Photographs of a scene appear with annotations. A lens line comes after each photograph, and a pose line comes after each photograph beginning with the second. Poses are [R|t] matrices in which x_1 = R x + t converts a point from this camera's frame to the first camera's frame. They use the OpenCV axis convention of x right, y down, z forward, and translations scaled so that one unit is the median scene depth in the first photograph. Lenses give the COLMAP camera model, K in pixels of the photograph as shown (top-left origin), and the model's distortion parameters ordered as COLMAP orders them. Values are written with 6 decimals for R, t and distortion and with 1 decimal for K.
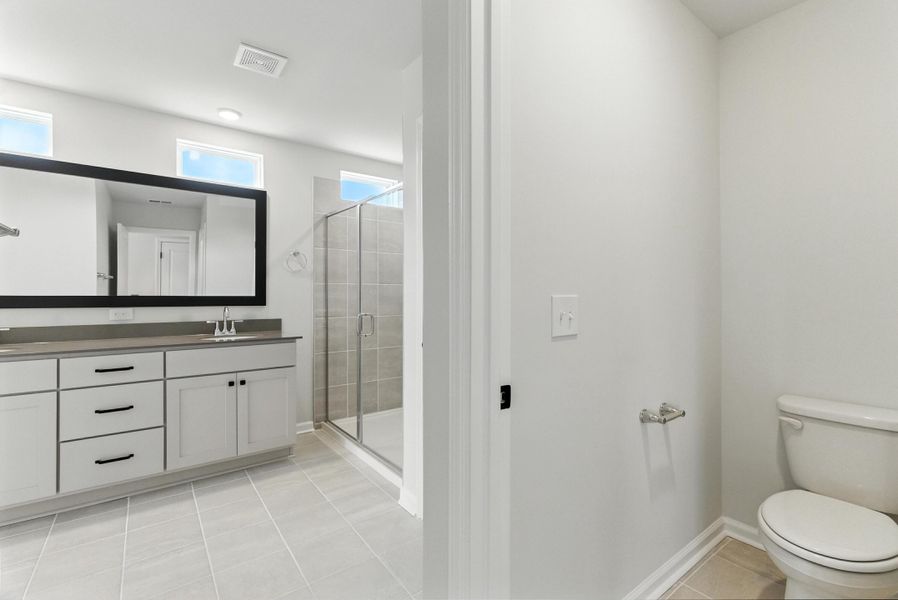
lens RADIAL K [[412.3, 0, 448.1], [0, 412.3, 297.7], [0, 0, 1]] dist [-0.000086, 0.000561]
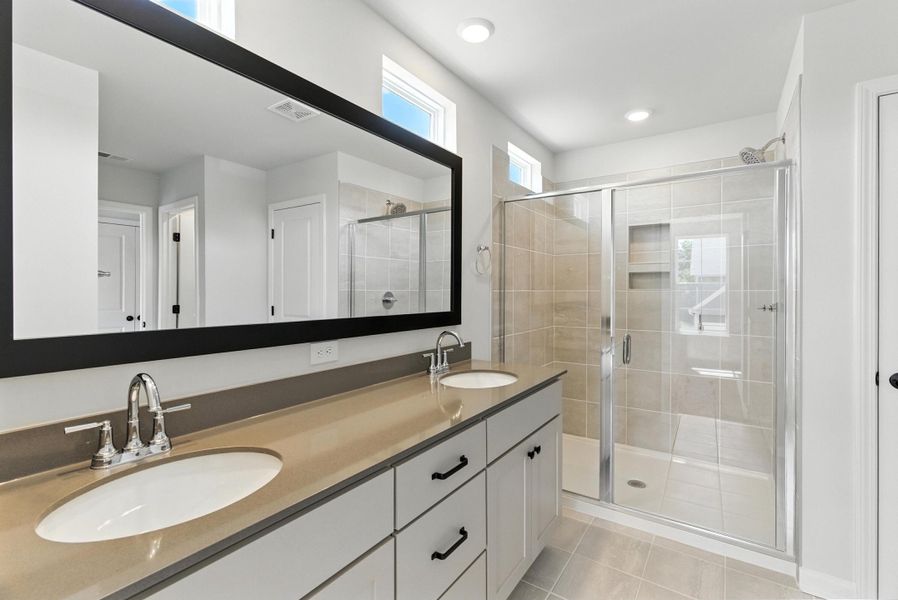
lens RADIAL K [[412.3, 0, 451.1], [0, 412.3, 294.4], [0, 0, 1]] dist [-0.000086, 0.000561]
pose [[0.940224, -0.005058, 0.340519, -0.694152], [0.006204, 0.999978, -0.002277, -0.029307], [-0.340500, 0.004253, 0.940235, 0.361415]]
